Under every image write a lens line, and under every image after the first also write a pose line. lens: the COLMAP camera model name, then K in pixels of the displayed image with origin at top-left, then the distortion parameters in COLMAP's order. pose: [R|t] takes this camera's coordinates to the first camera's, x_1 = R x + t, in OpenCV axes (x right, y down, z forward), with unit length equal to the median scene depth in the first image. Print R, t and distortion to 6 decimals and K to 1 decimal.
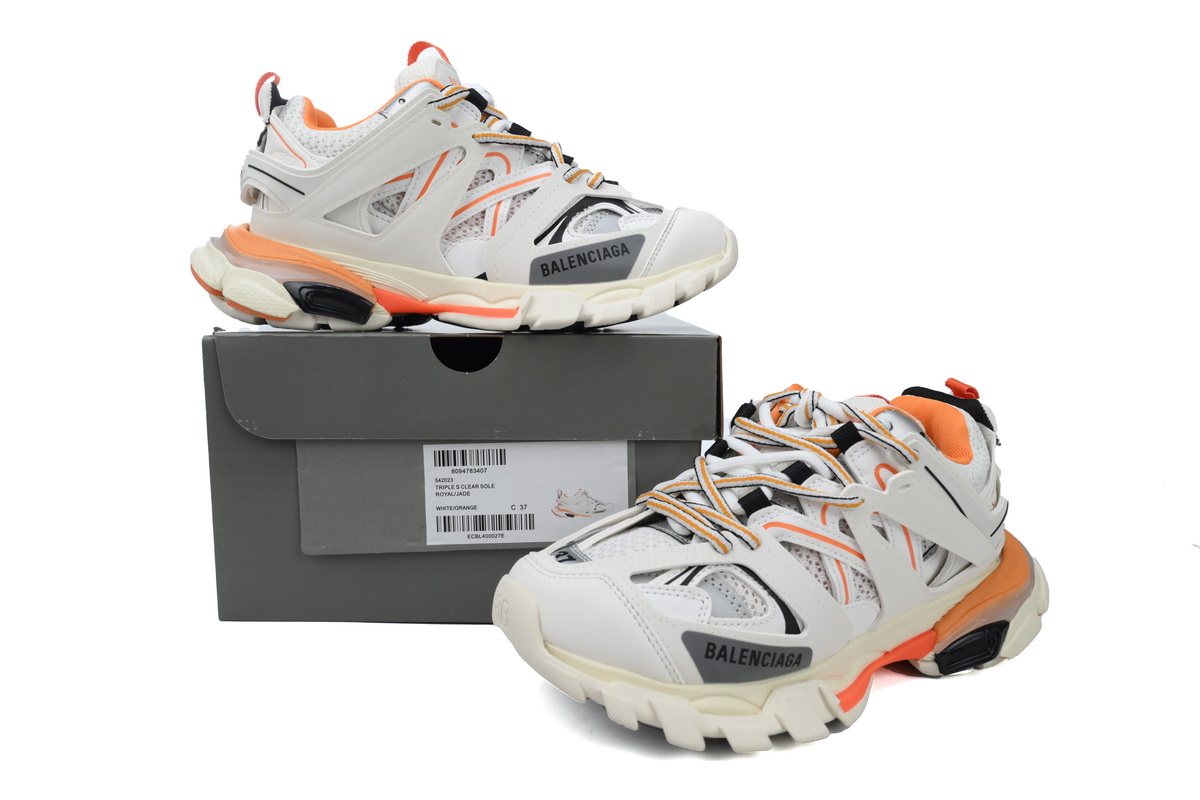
lens RADIAL K [[712.8, 0, 600.7], [0, 712.8, 326.2], [0, 0, 1]] dist [-0.002406, -0.001077]
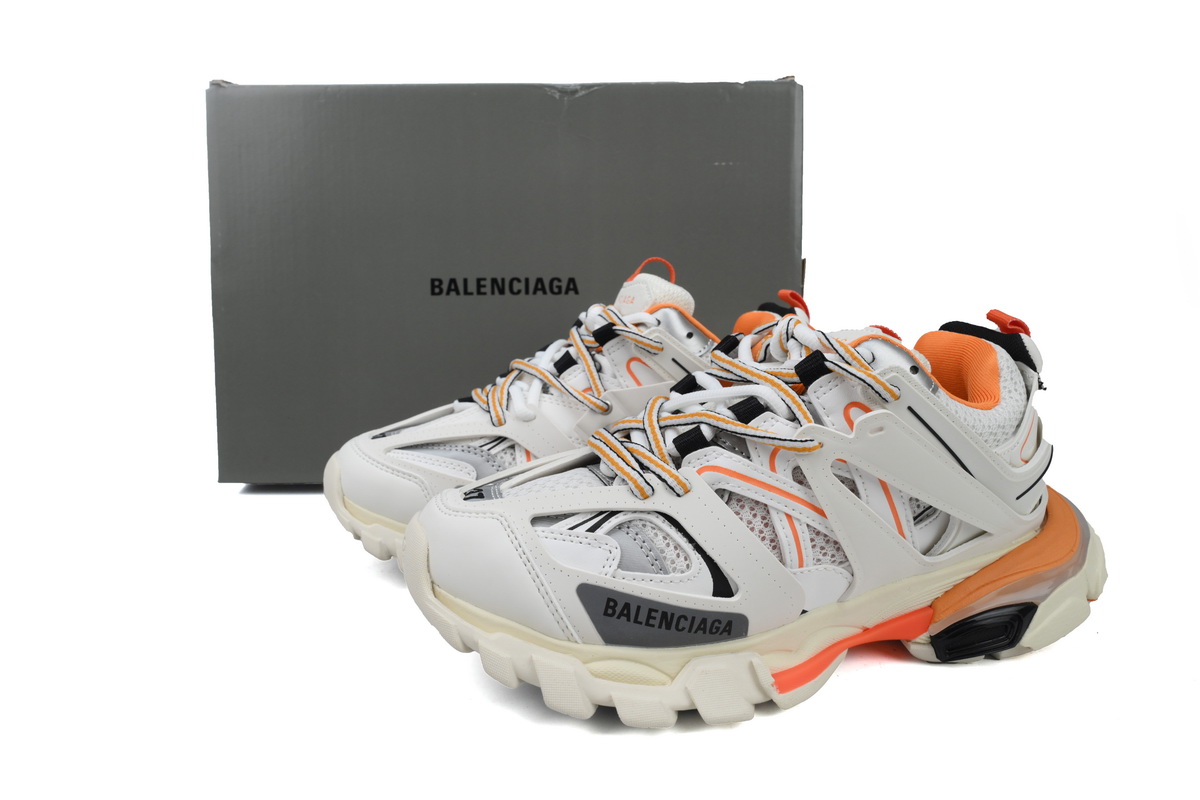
lens RADIAL K [[712.8, 0, 600.7], [0, 712.8, 326.2], [0, 0, 1]] dist [-0.002406, -0.001077]
pose [[0.982987, 0.005799, -0.183584, 0.268378], [0.003881, 0.998622, 0.052327, 0.064454], [0.183635, -0.052149, 0.981610, 0.155135]]
